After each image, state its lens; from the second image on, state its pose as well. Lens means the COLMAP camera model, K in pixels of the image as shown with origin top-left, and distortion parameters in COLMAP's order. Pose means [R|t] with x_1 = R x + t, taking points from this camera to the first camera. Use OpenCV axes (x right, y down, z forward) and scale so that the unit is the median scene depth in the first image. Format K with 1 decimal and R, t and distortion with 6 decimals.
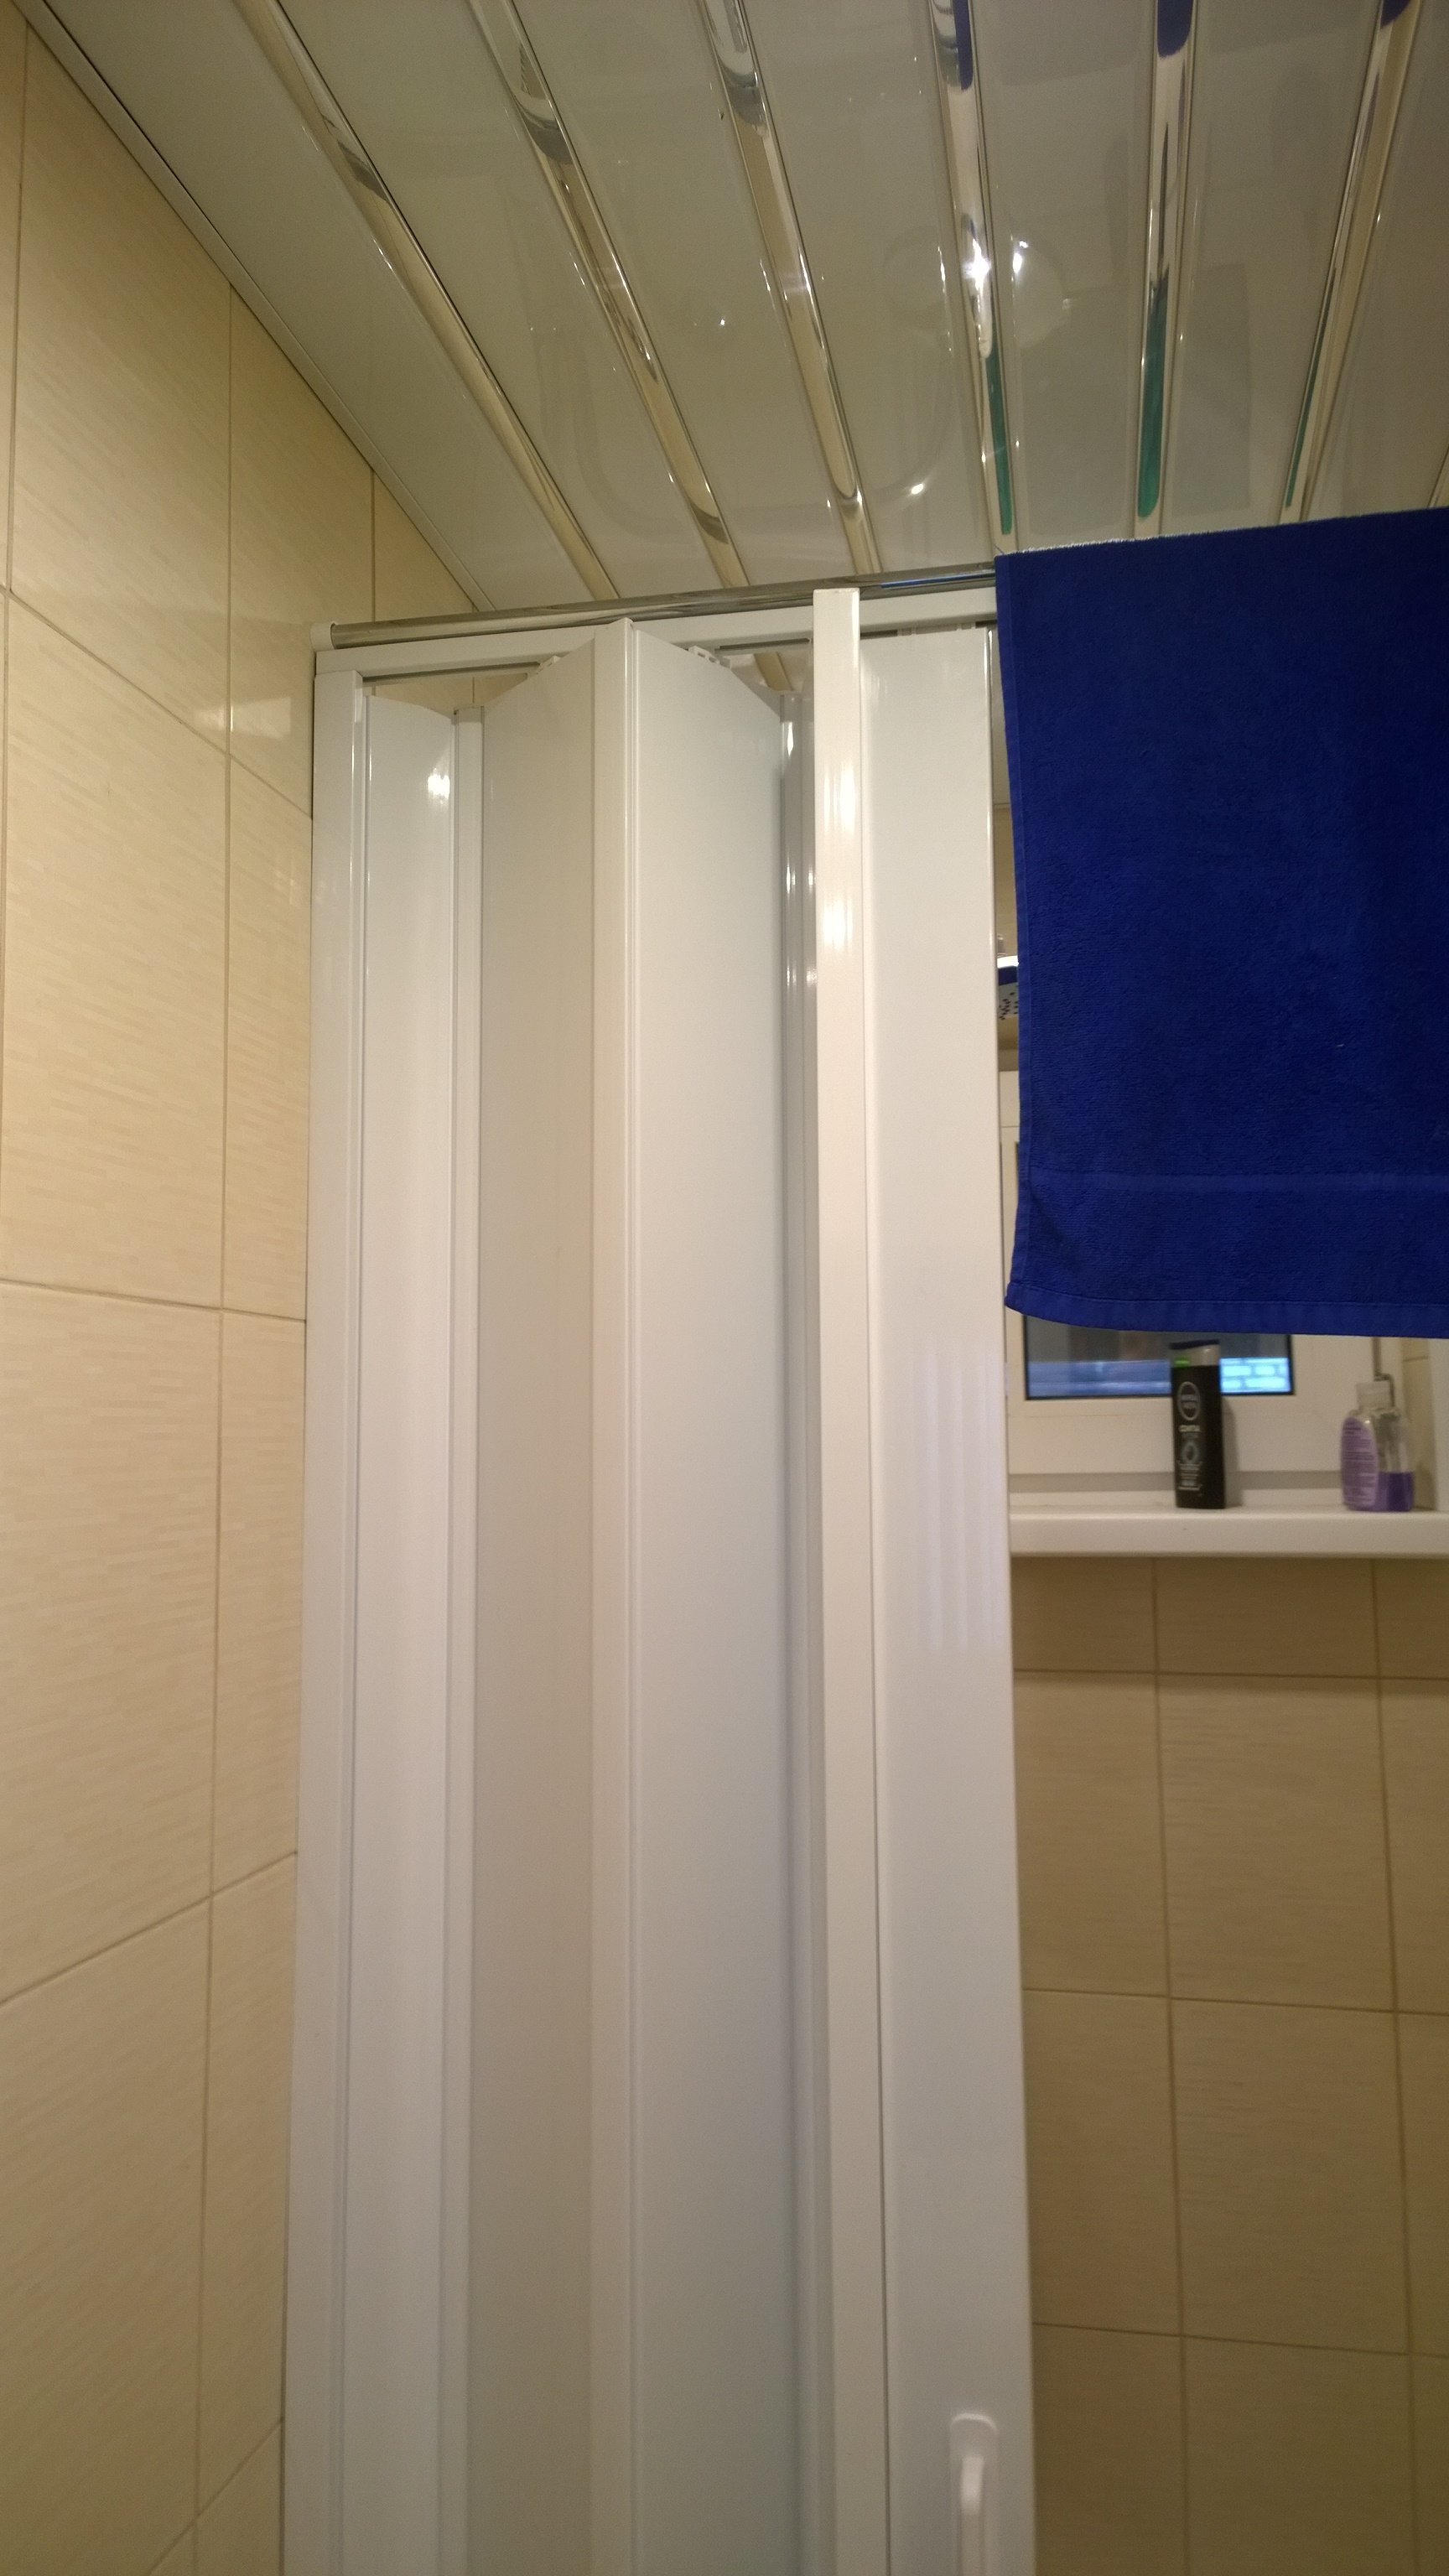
lens RADIAL K [[1891.8, 0, 724.5], [0, 1891.8, 1288.0], [0, 0, 1]] dist [0.027562, -0.003930]
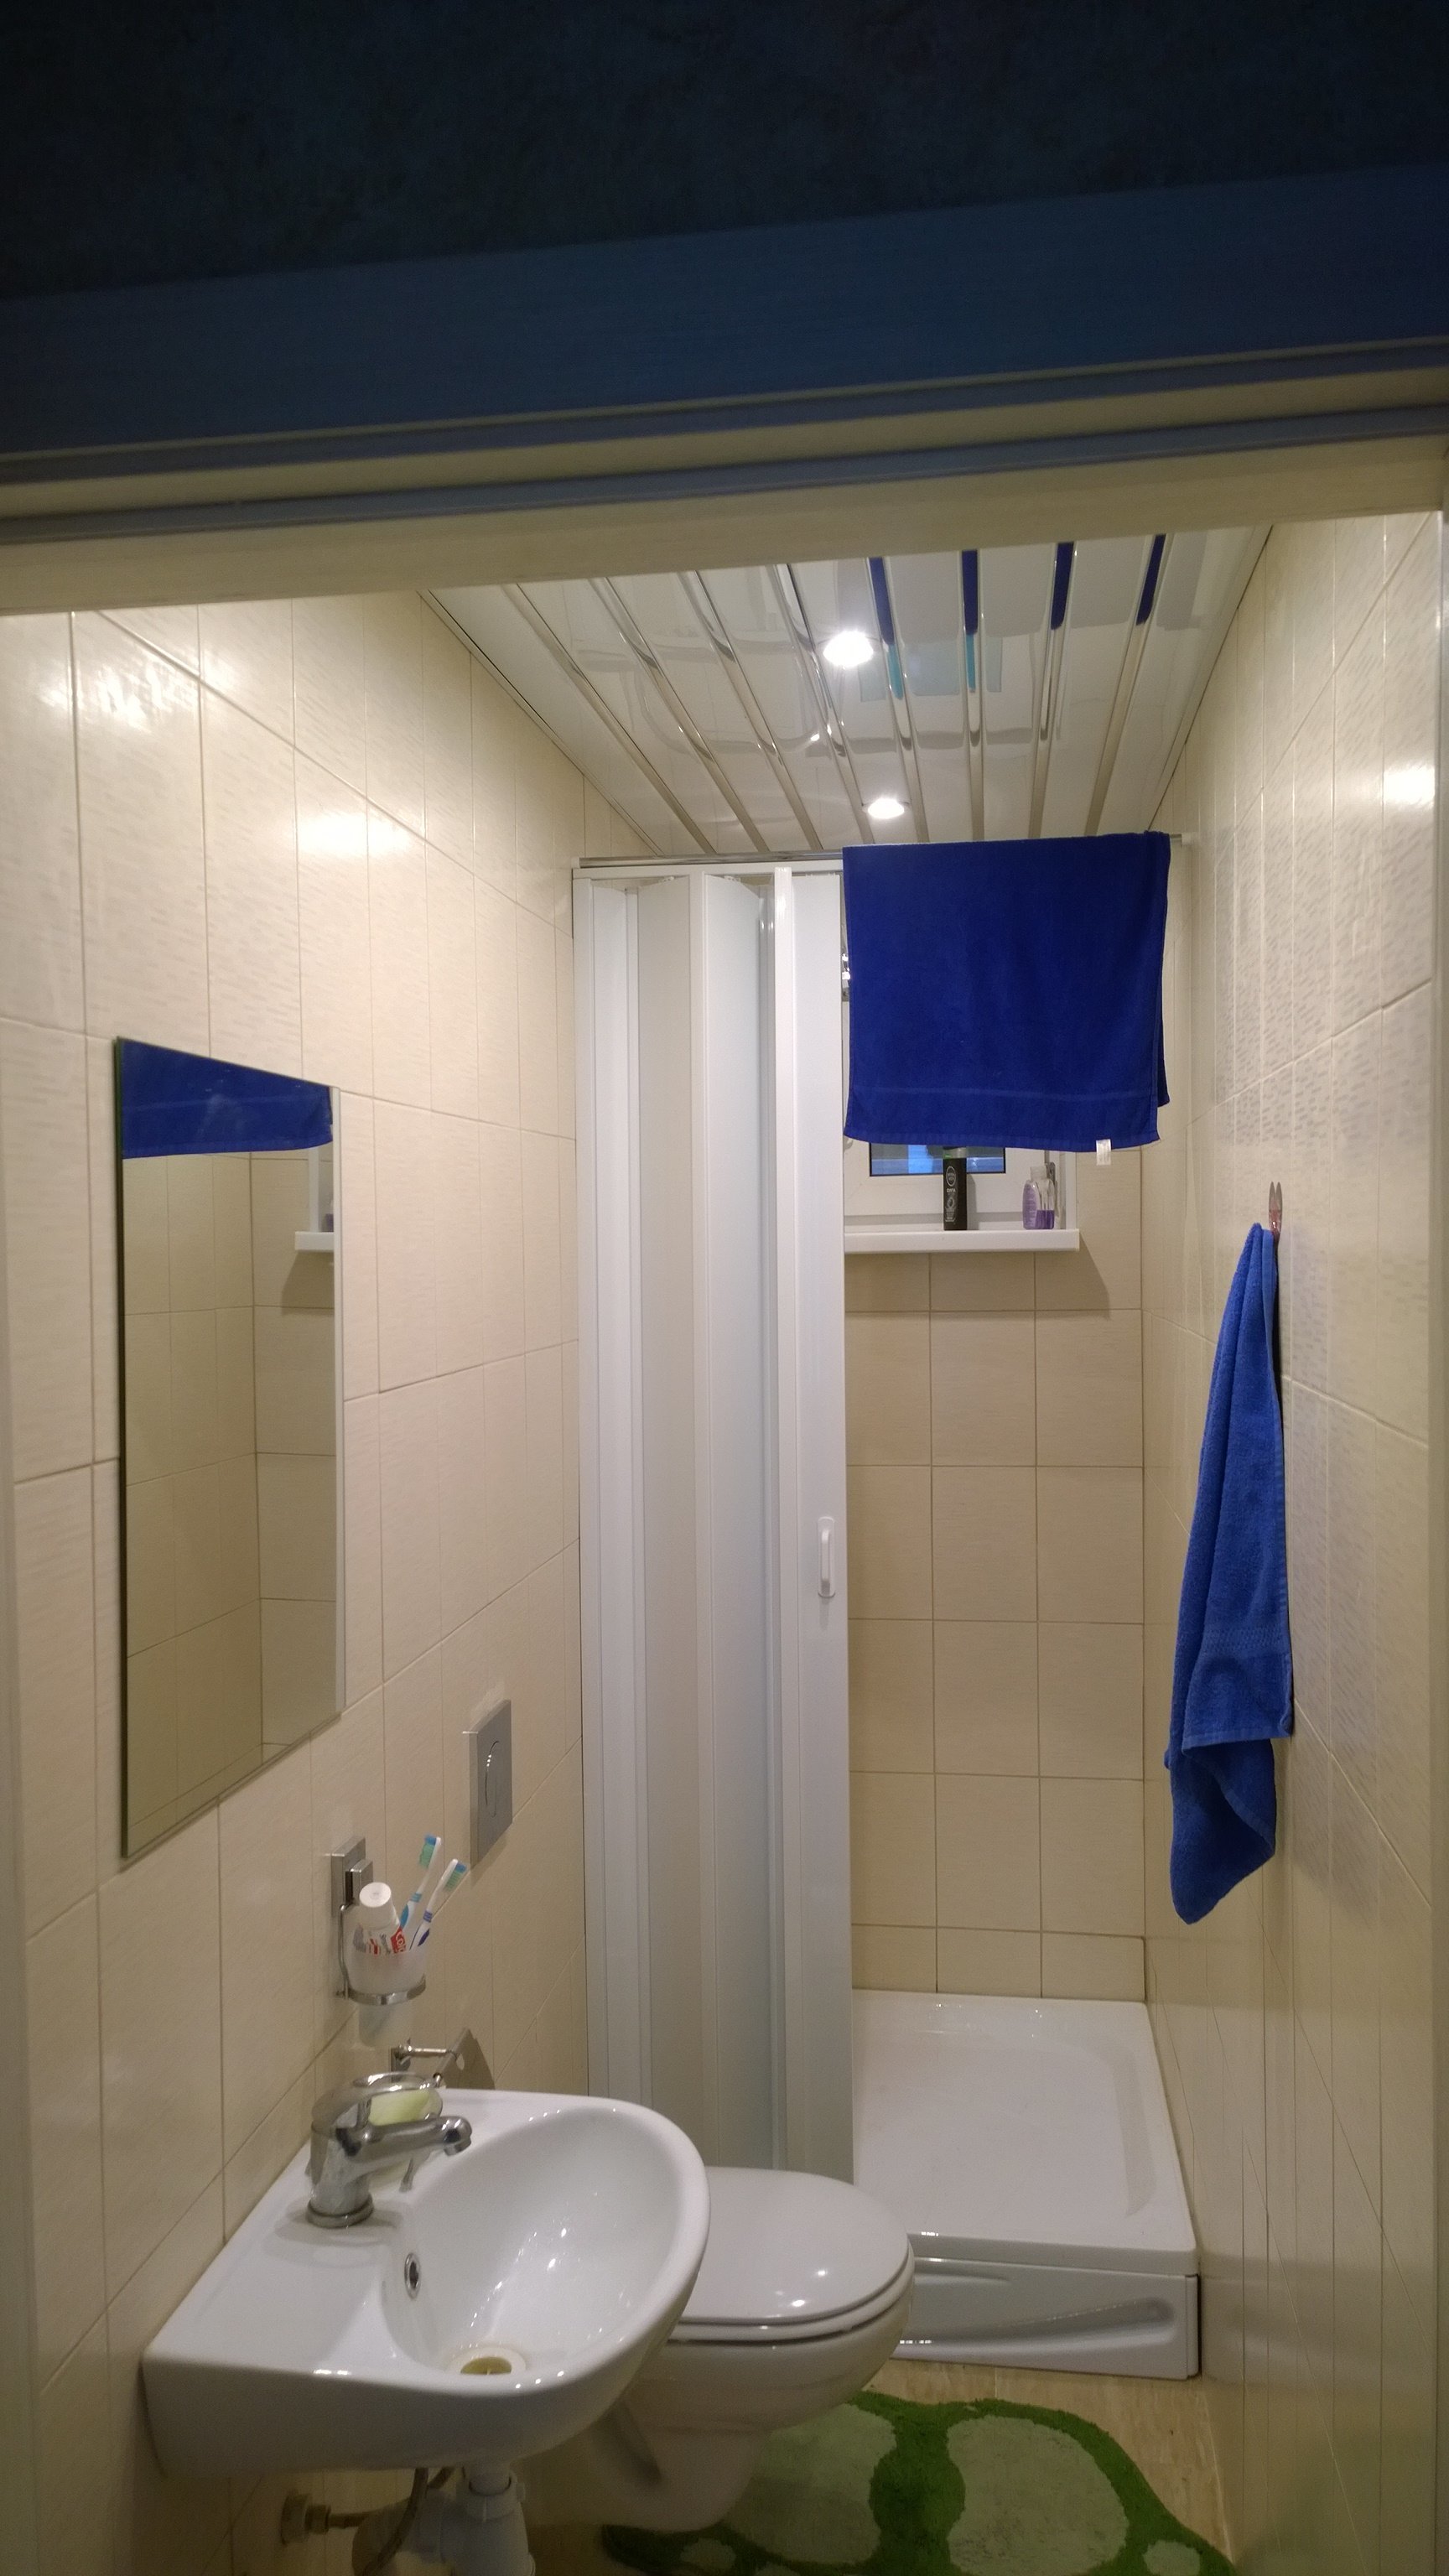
lens RADIAL K [[1891.8, 0, 724.5], [0, 1891.8, 1288.0], [0, 0, 1]] dist [0.027562, -0.003930]
pose [[0.998655, -0.002225, 0.051801, -0.096937], [-0.003354, 0.994213, 0.107372, -0.037322], [-0.051740, -0.107401, 0.992868, -1.016751]]
